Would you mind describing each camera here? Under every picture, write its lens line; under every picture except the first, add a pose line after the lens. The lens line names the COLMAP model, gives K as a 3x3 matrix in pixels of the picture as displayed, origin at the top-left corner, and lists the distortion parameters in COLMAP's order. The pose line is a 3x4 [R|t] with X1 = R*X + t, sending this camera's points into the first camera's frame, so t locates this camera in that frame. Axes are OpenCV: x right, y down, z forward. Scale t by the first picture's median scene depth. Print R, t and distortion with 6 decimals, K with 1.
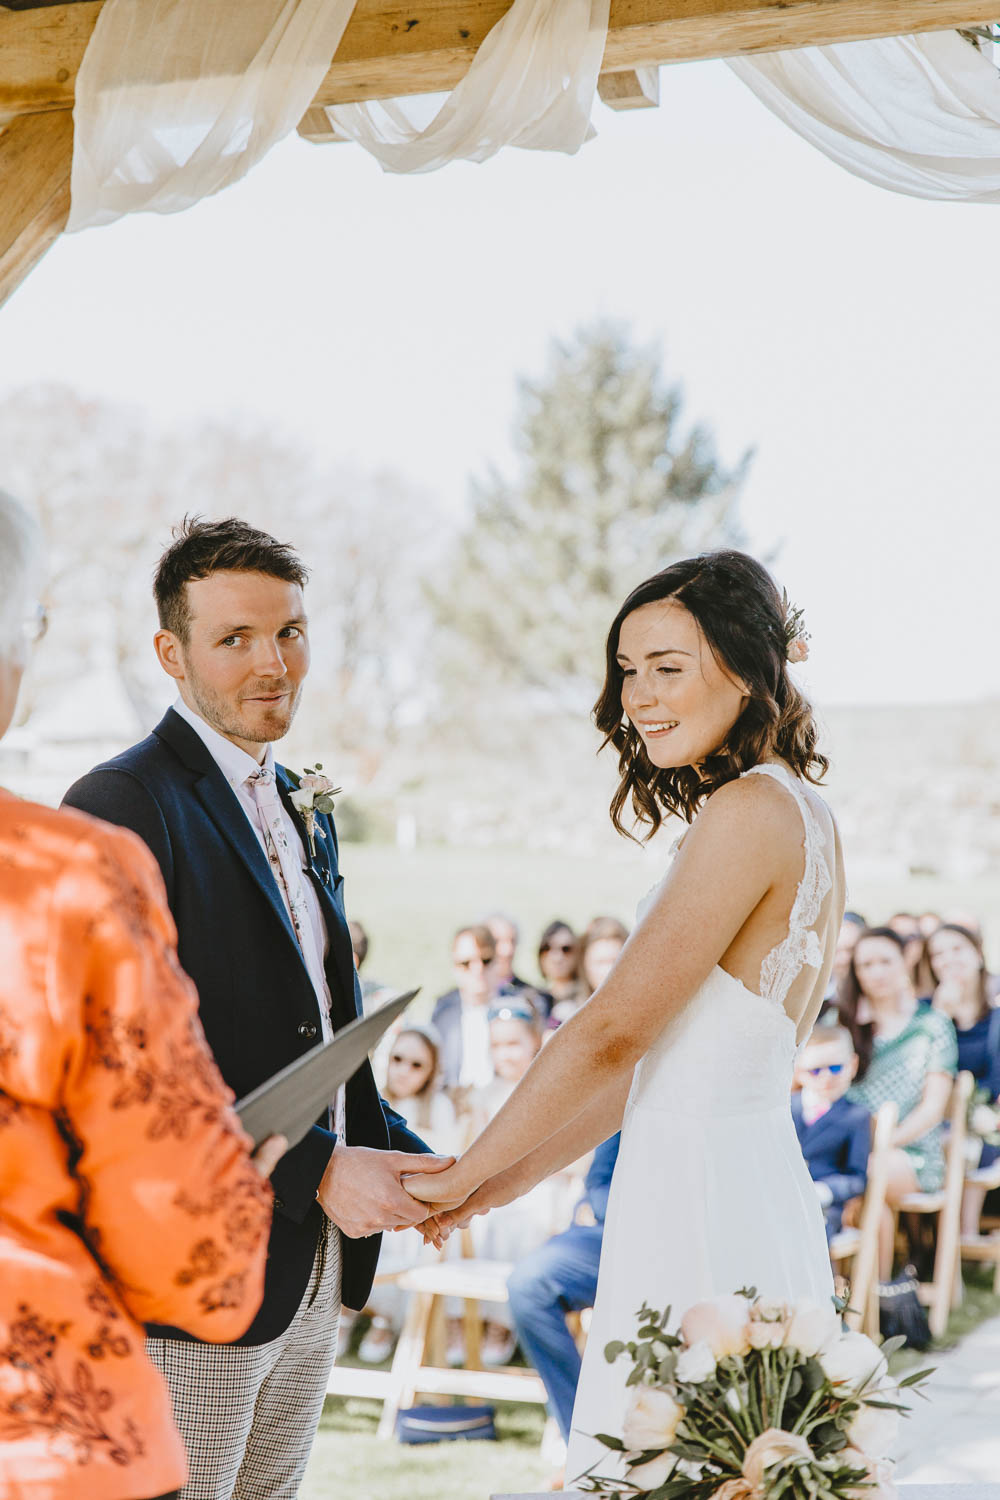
lens RADIAL K [[2765.4, 0, 525.5], [0, 2765.4, 793.6], [0, 0, 1]] dist [-0.004717, 0.000000]
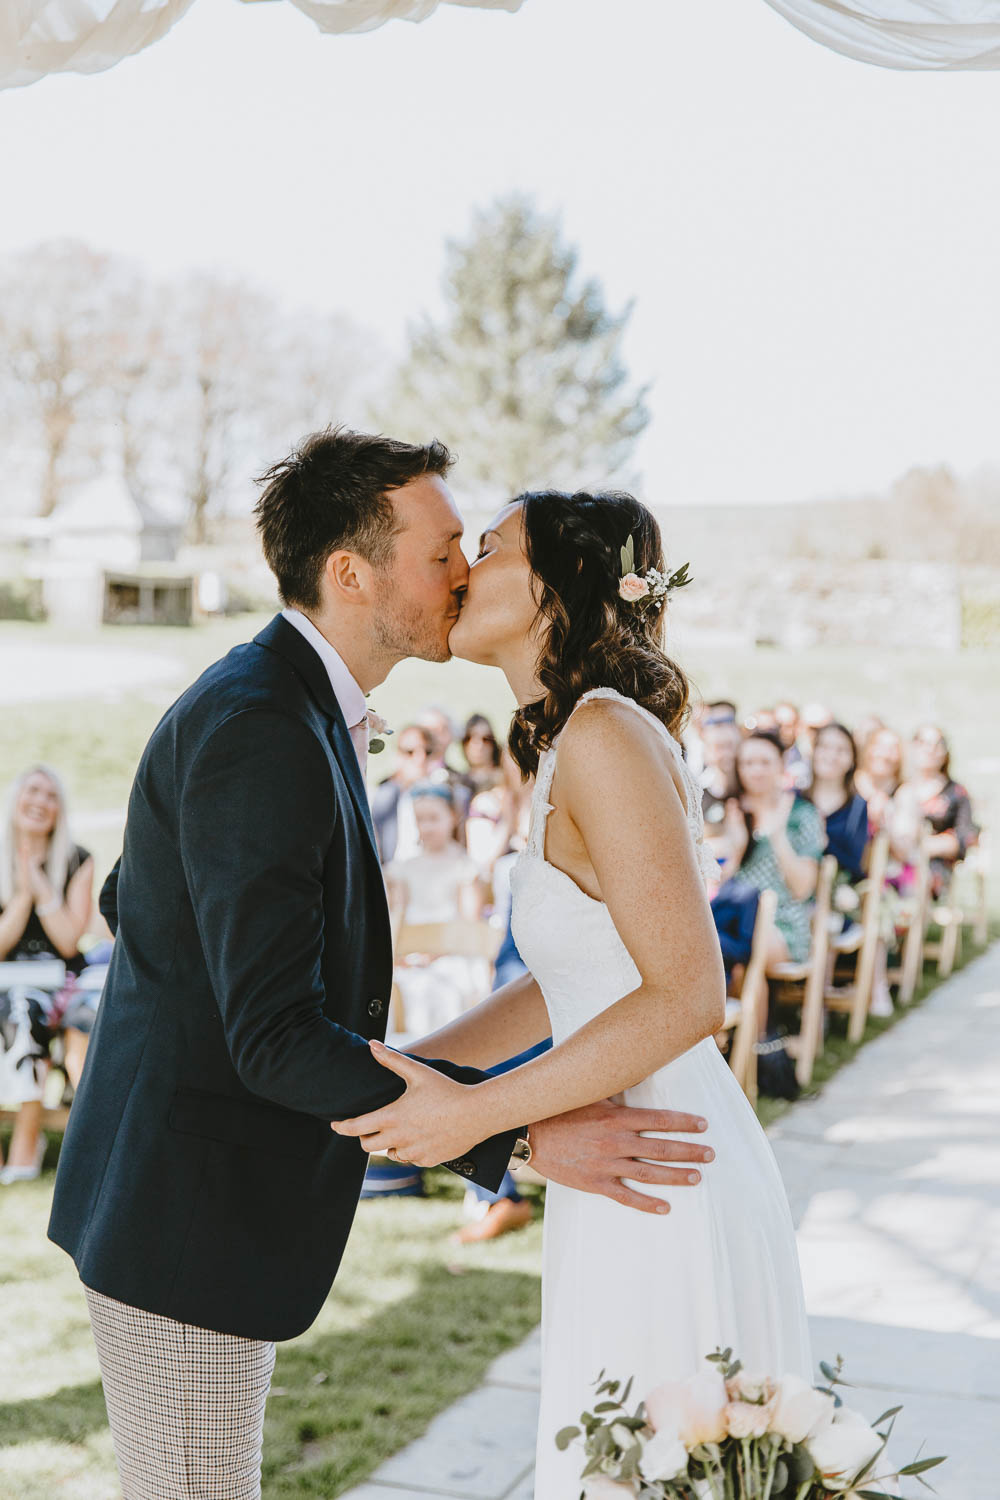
lens RADIAL K [[2162.6, 0, 505.4], [0, 2162.6, 762.6], [0, 0, 1]] dist [-0.008529, 0.000000]
pose [[0.999623, 0.006759, 0.026602, -0.001590], [-0.009084, 0.996056, 0.088259, -0.017195], [-0.025901, -0.088467, 0.995742, 0.100209]]
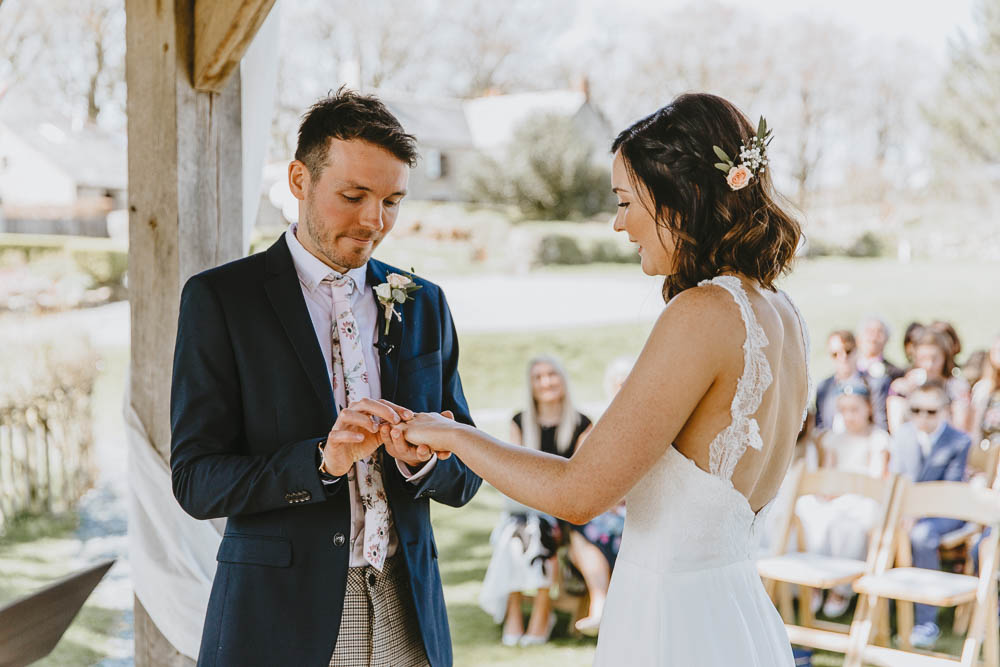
lens RADIAL K [[1534.4, 0, 507.4], [0, 1534.4, 329.0], [0, 0, 1]] dist [-0.023665, 0.000000]
pose [[0.952258, 0.002706, -0.305281, 0.066730], [0.017333, 0.997869, 0.062909, -0.010080], [0.304801, -0.065197, 0.950182, 0.117717]]
